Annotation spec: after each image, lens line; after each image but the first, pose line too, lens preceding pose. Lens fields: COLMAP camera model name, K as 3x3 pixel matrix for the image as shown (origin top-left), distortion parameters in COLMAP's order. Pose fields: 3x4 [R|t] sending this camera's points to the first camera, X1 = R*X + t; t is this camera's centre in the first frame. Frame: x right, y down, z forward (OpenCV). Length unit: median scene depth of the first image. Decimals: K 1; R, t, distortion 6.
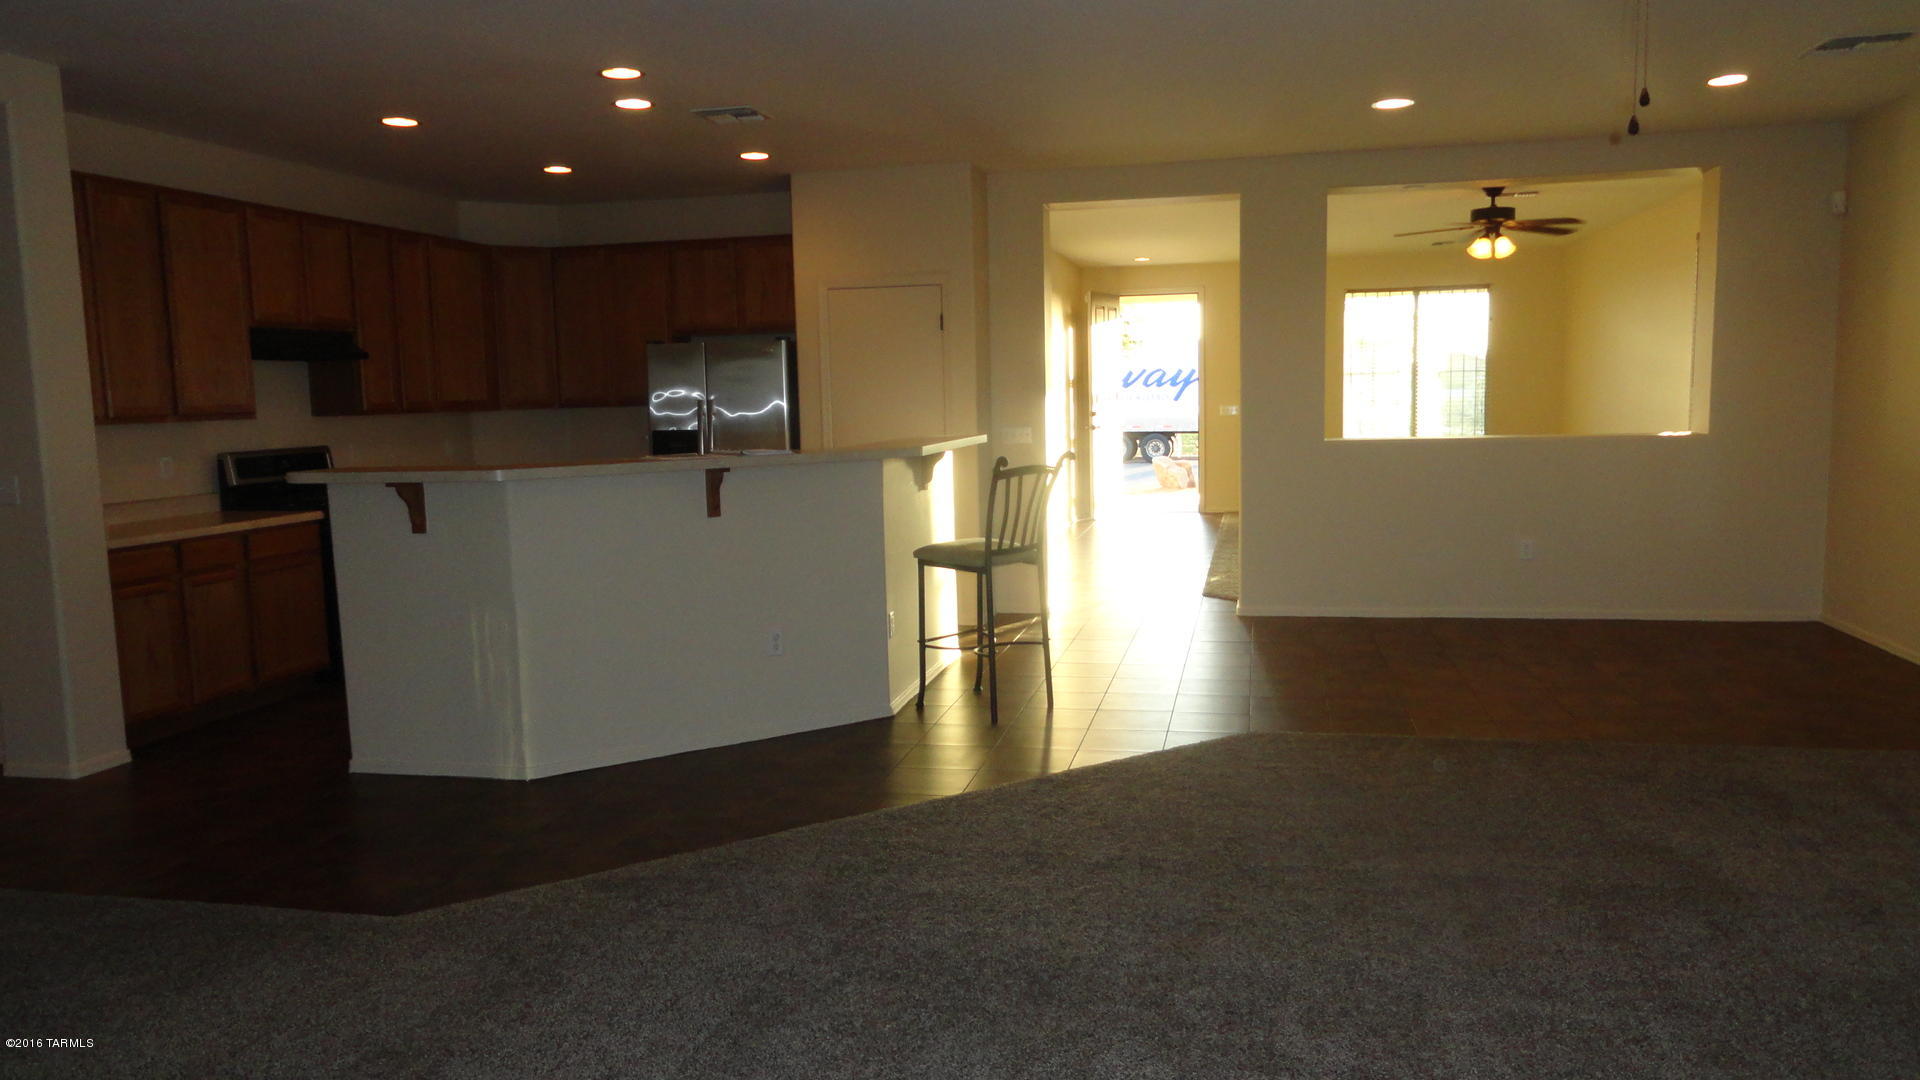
lens RADIAL K [[1325.9, 0, 966.7], [0, 1325.9, 538.5], [0, 0, 1]] dist [-0.000015, 0.005357]
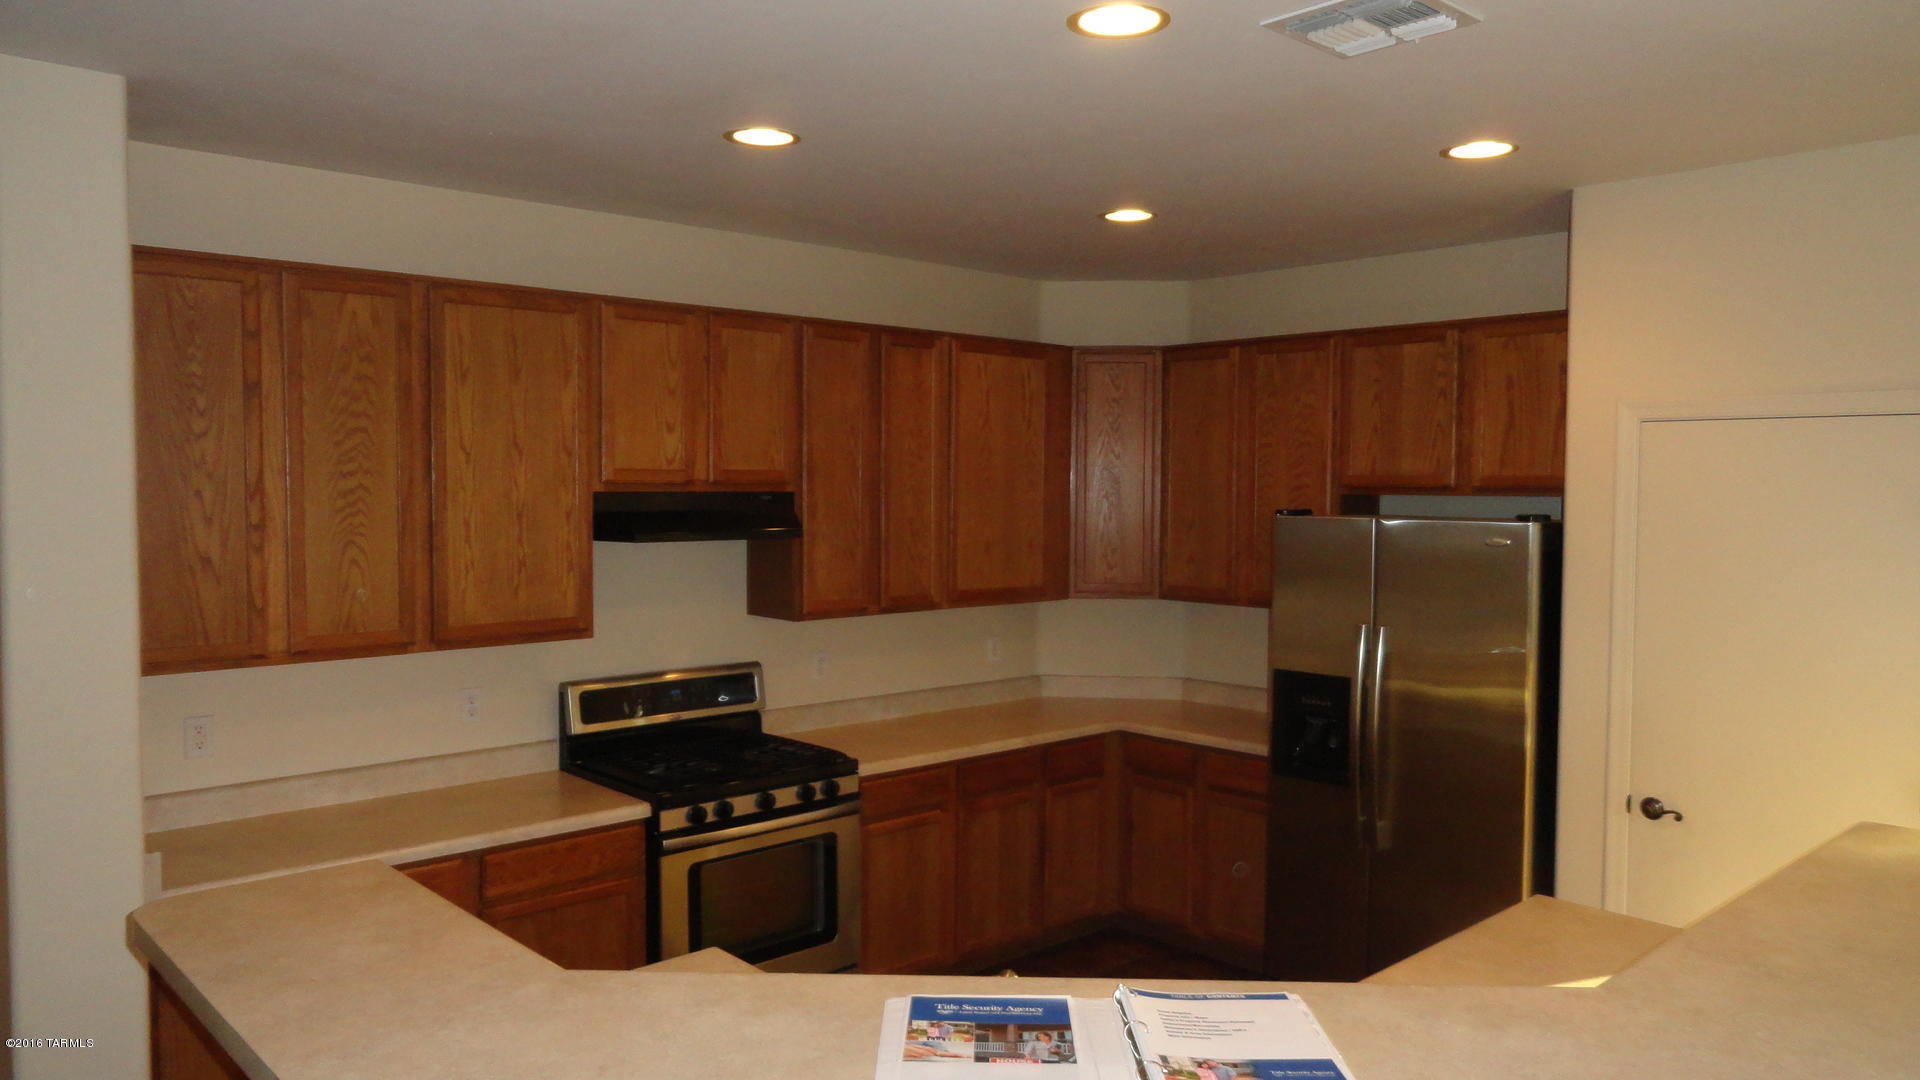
lens RADIAL K [[1325.9, 0, 966.7], [0, 1325.9, 538.5], [0, 0, 1]] dist [-0.000015, 0.005357]
pose [[0.825450, 0.056312, -0.561660, -0.038637], [-0.090454, 0.995349, -0.033143, -0.122957], [0.557181, 0.078162, 0.826704, 0.537592]]
